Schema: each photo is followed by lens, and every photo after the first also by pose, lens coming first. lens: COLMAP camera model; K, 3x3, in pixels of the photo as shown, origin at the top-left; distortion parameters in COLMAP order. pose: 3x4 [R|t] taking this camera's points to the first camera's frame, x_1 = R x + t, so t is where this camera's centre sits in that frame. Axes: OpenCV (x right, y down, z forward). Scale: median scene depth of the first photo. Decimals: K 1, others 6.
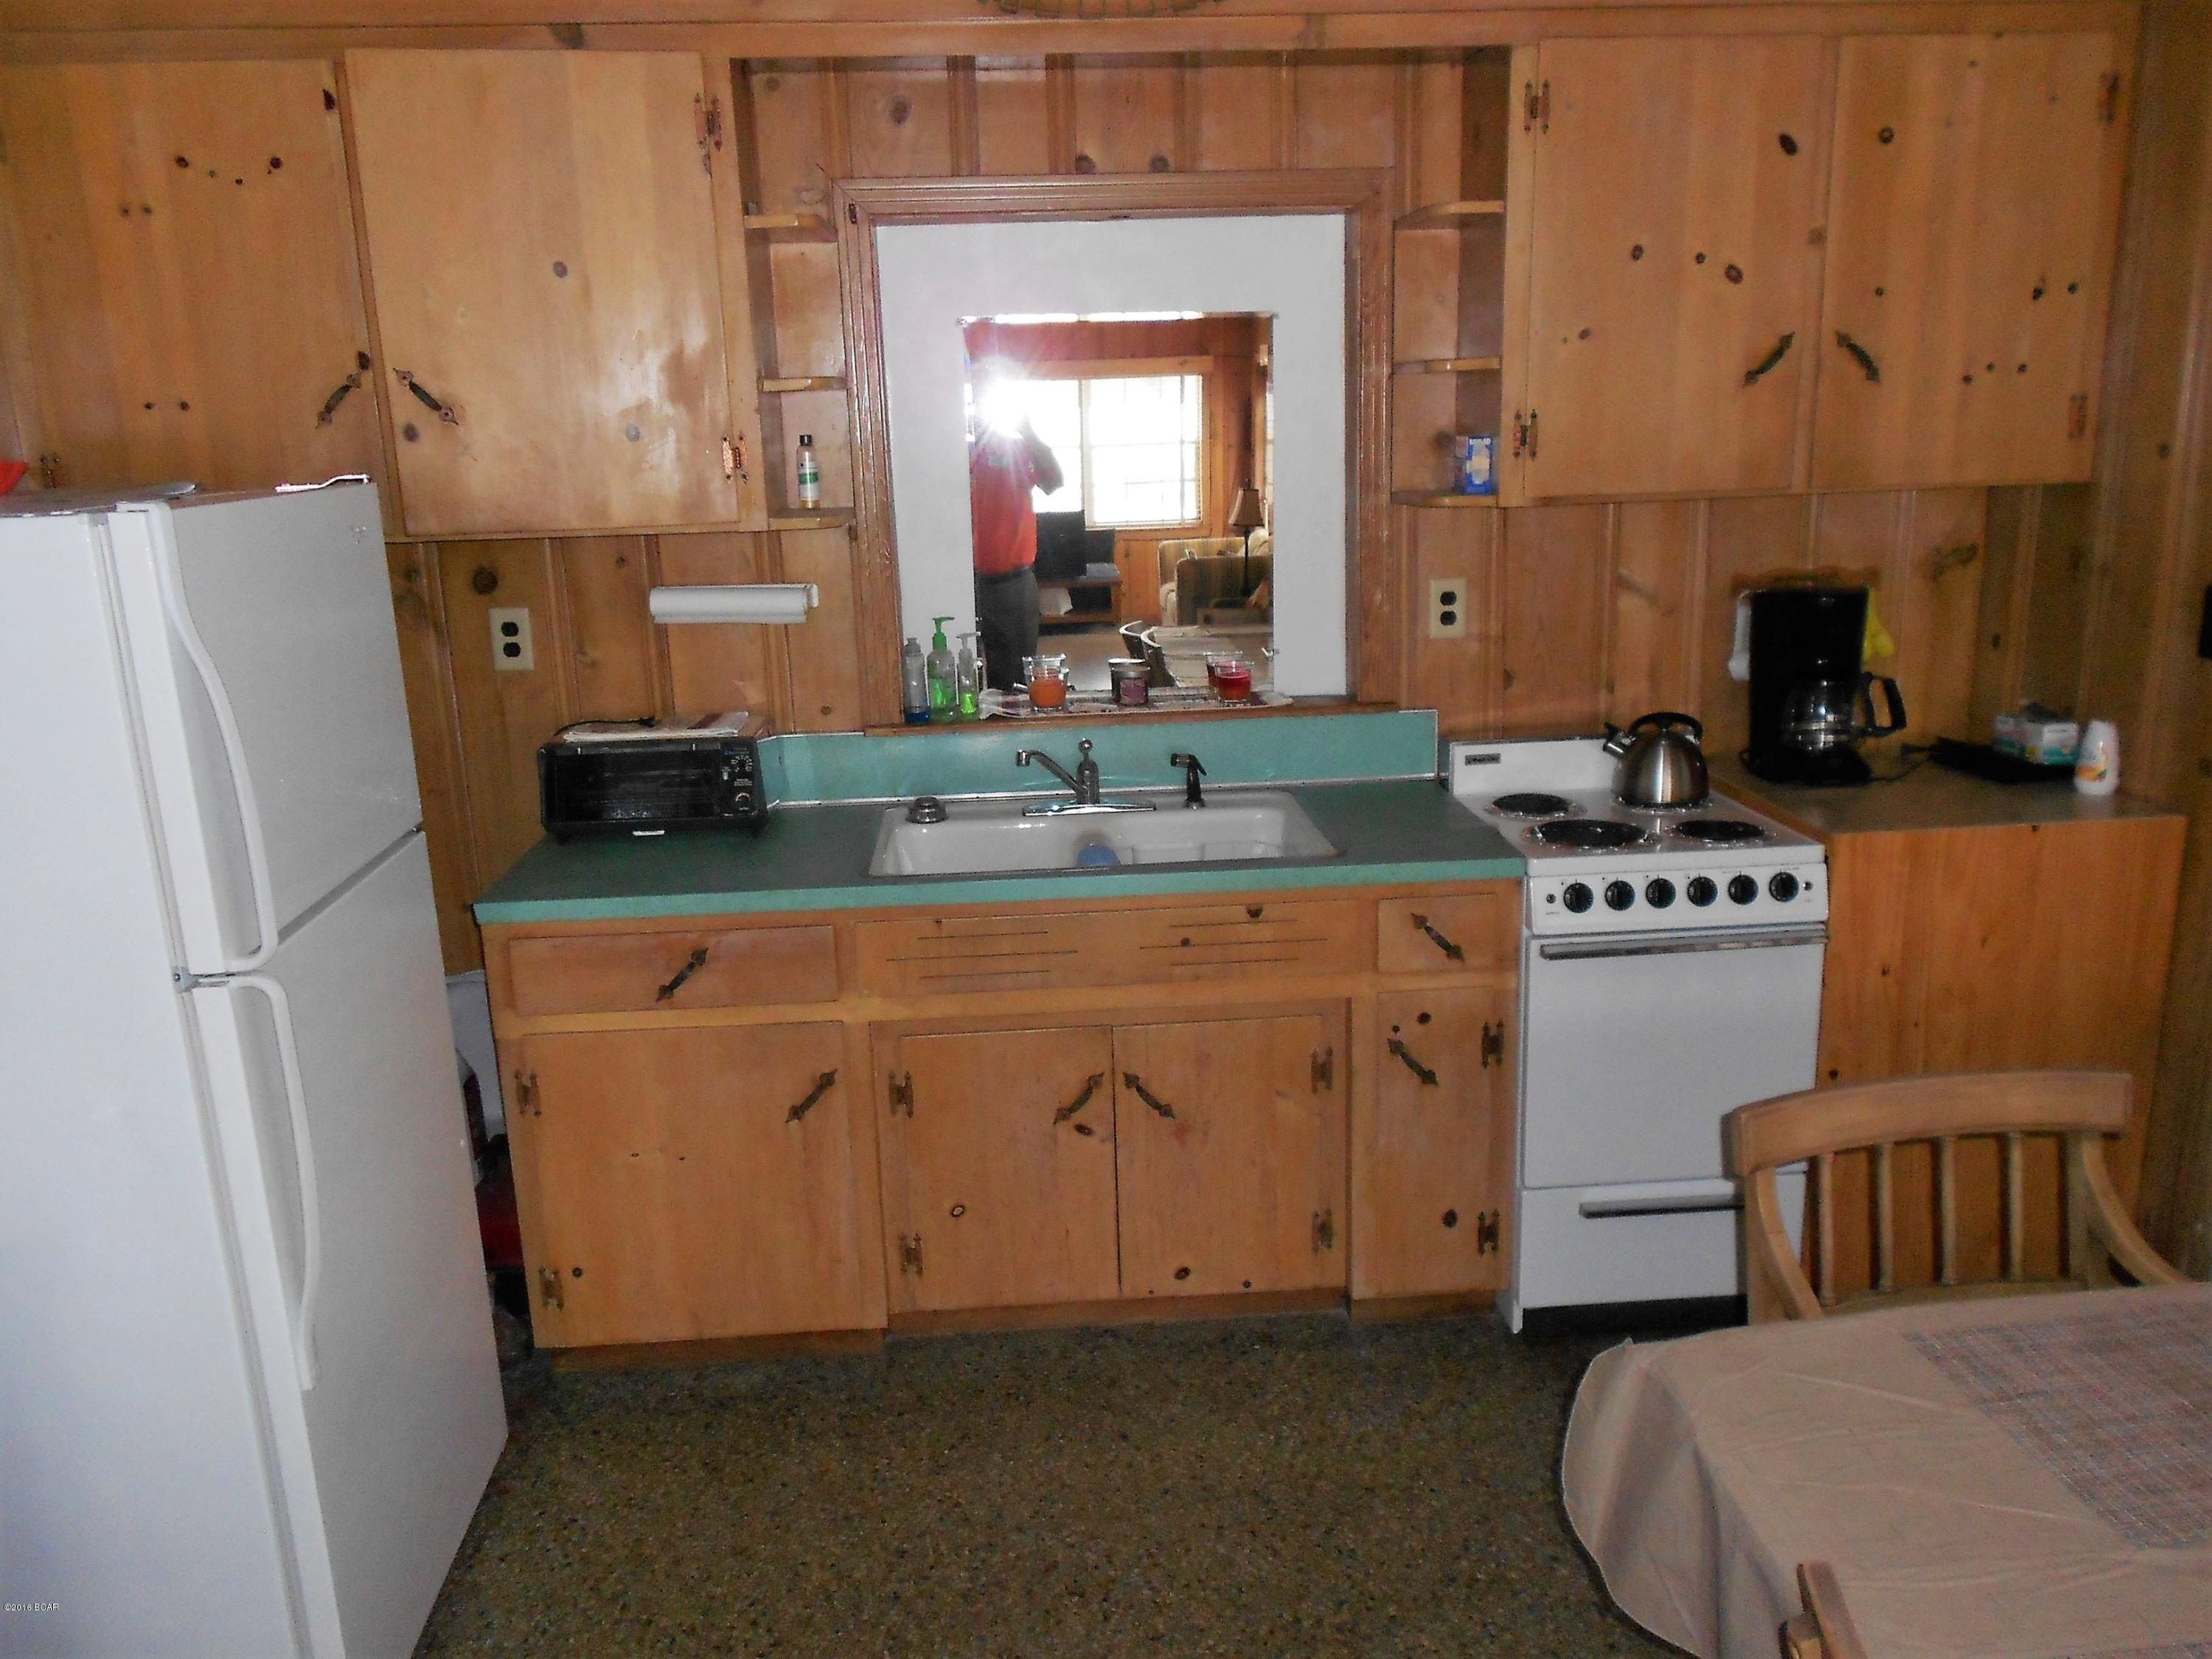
lens RADIAL K [[1682.5, 0, 1109.1], [0, 1682.5, 869.8], [0, 0, 1]] dist [-0.009936, -0.006499]
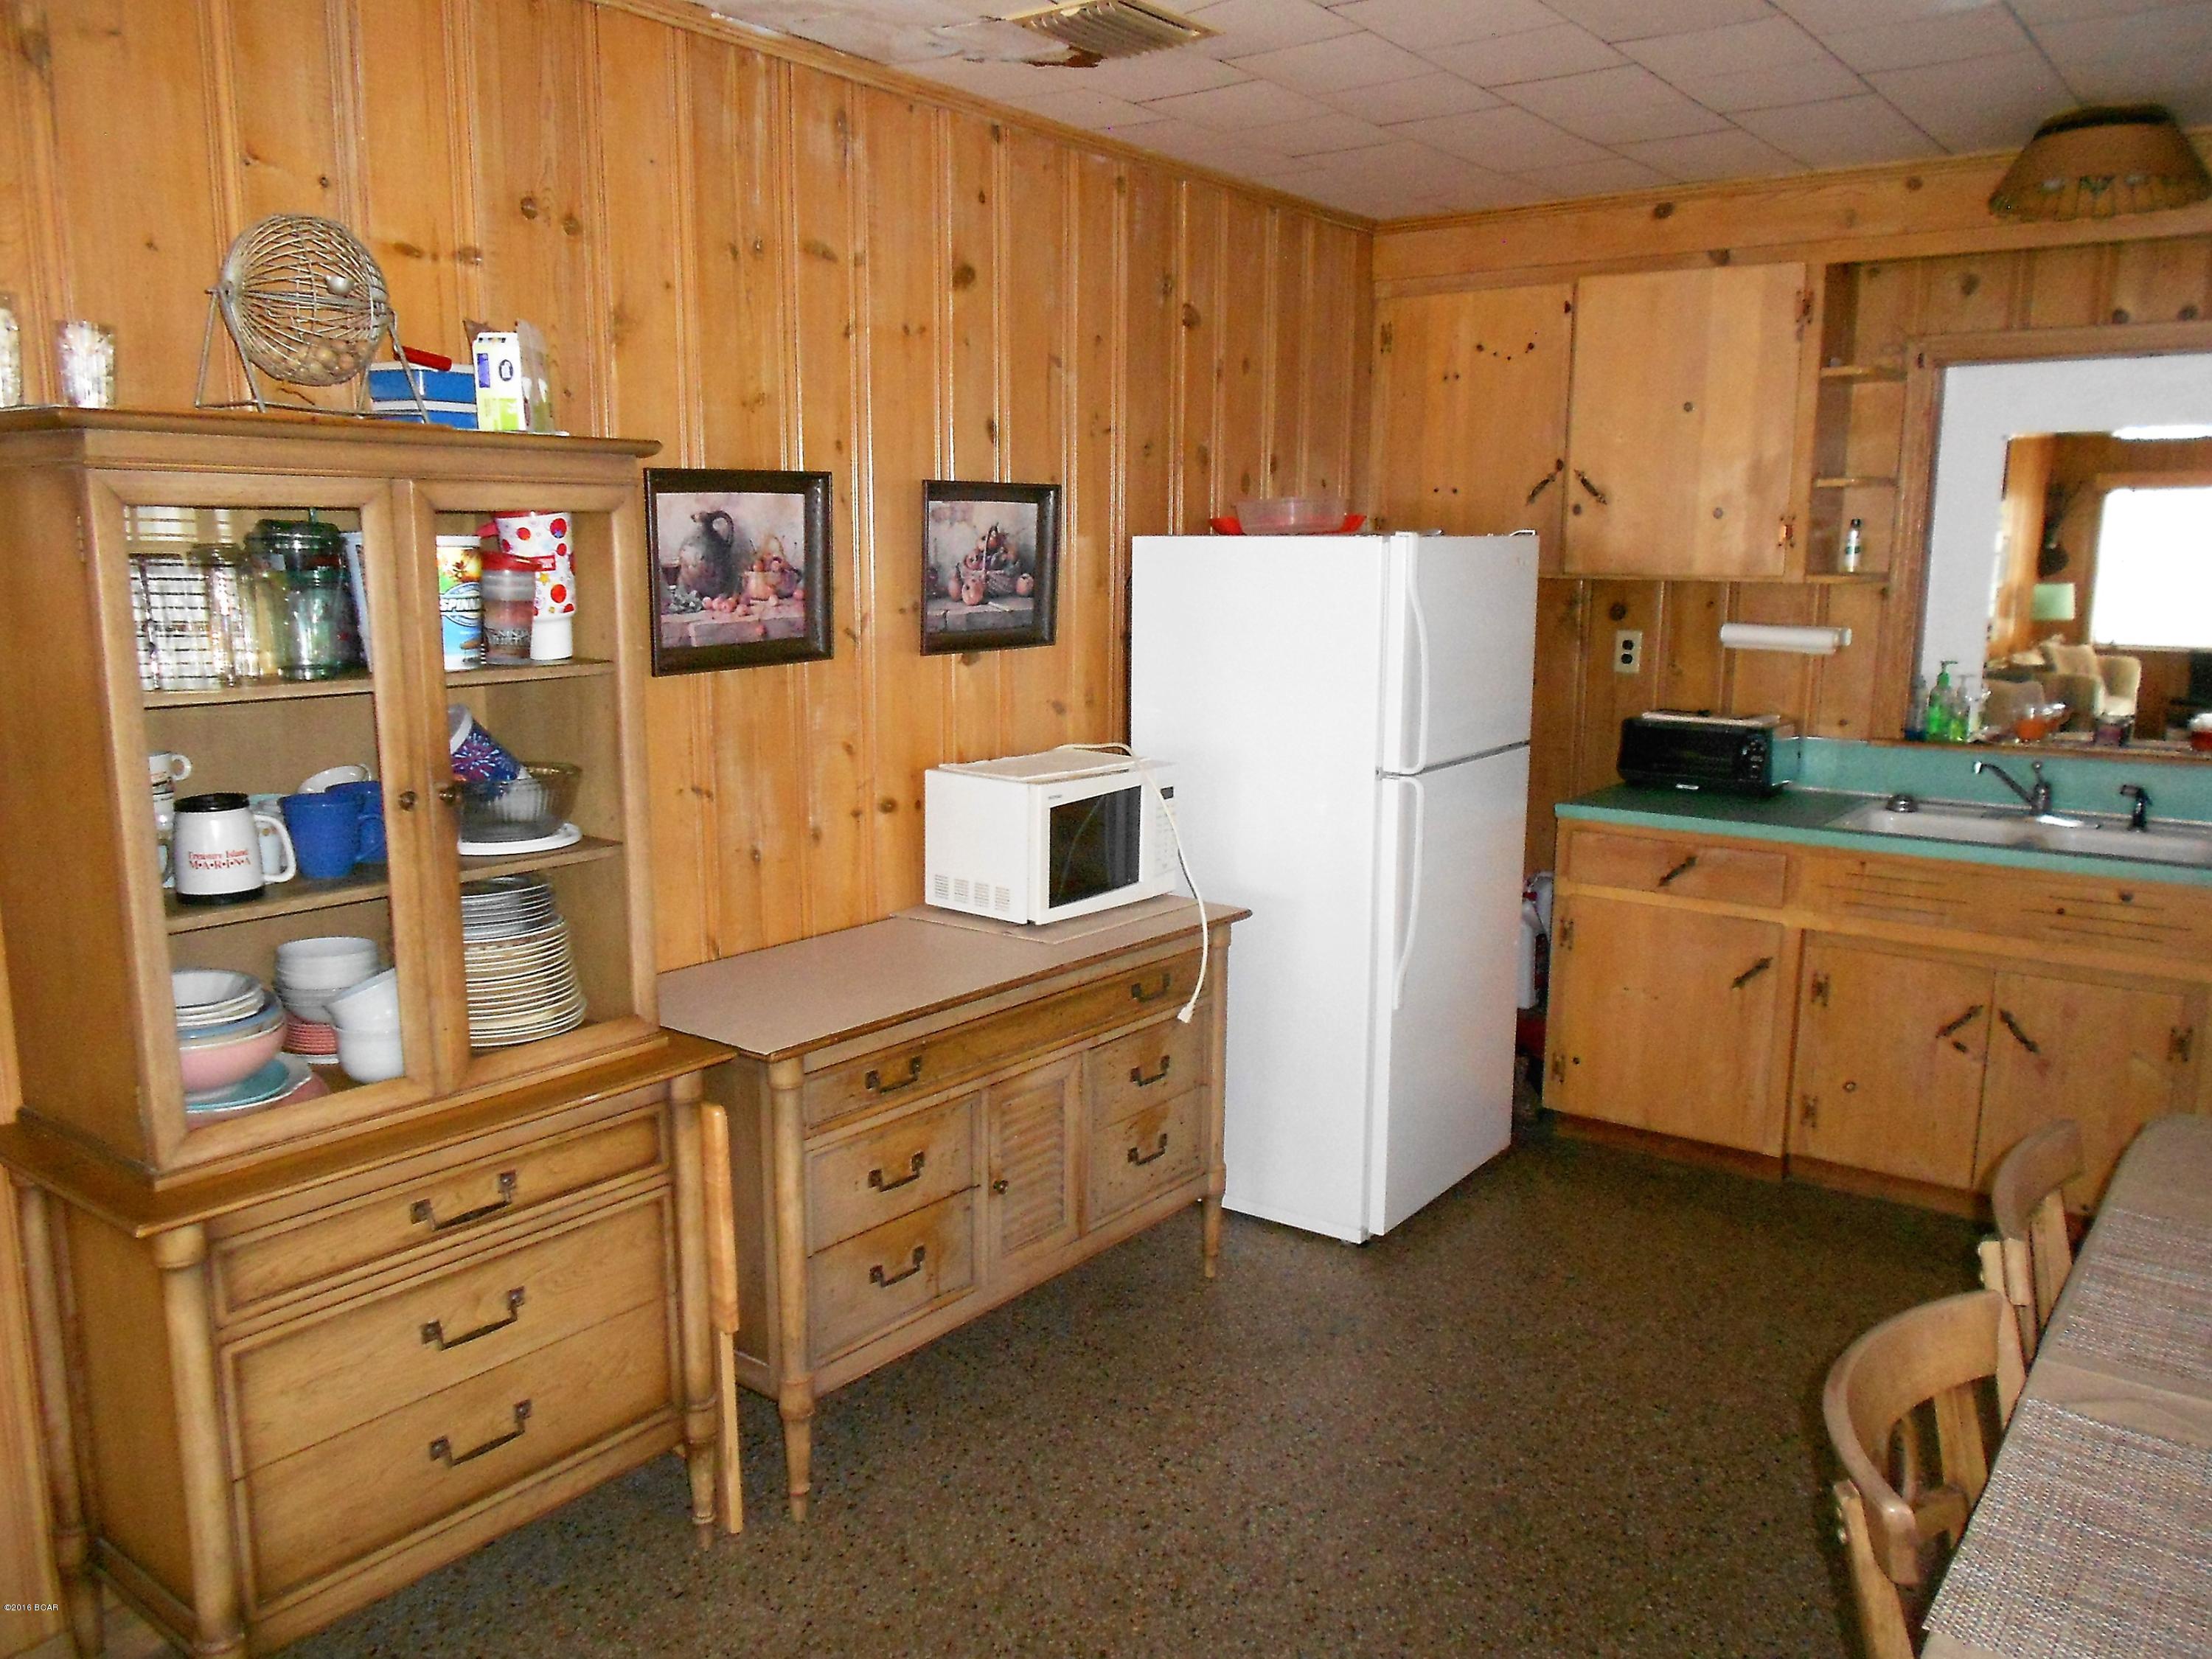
lens RADIAL K [[1682.5, 0, 1109.1], [0, 1682.5, 869.8], [0, 0, 1]] dist [-0.009936, -0.006499]
pose [[0.750150, 0.155112, -0.642819, 0.311098], [-0.193112, 0.981111, 0.011385, 0.135073], [0.632442, 0.115596, 0.765934, -0.438410]]
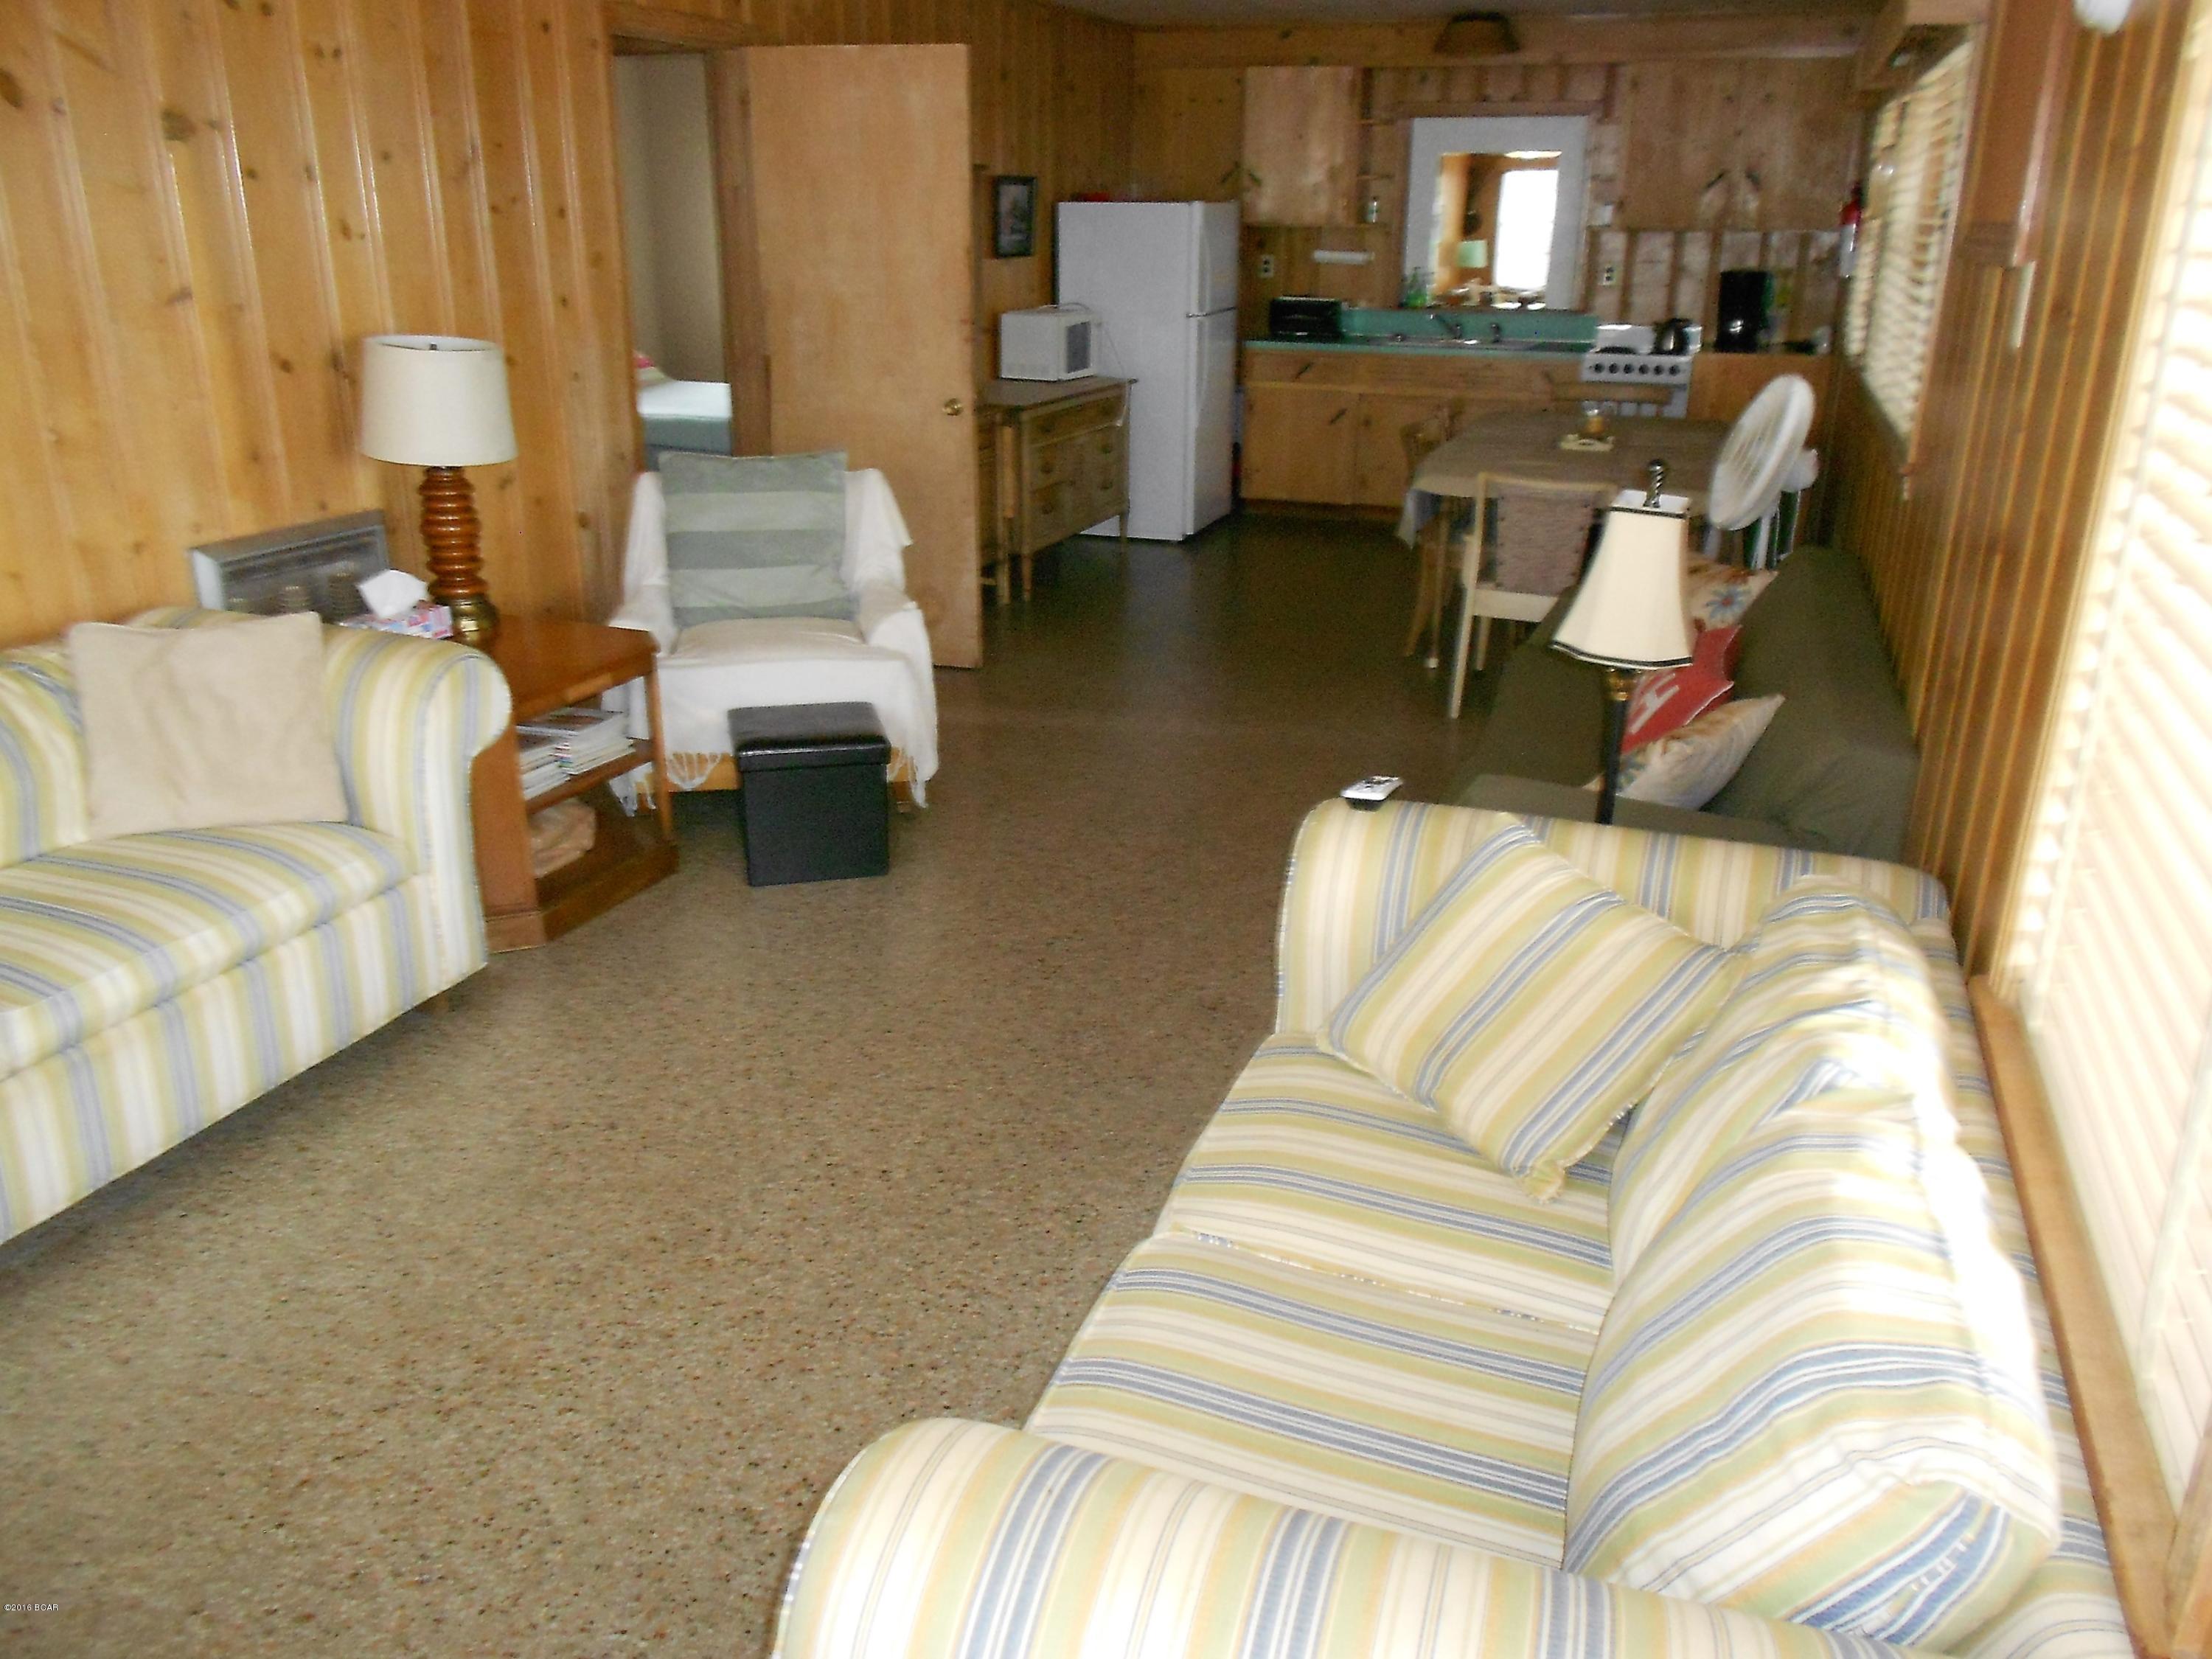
lens RADIAL K [[1682.5, 0, 1109.1], [0, 1682.5, 869.8], [0, 0, 1]] dist [-0.009936, -0.006499]
pose [[0.912903, 0.182078, -0.365317, 0.706217], [-0.138128, 0.979997, 0.143268, 0.554709], [0.384096, -0.080330, 0.919792, -2.027753]]
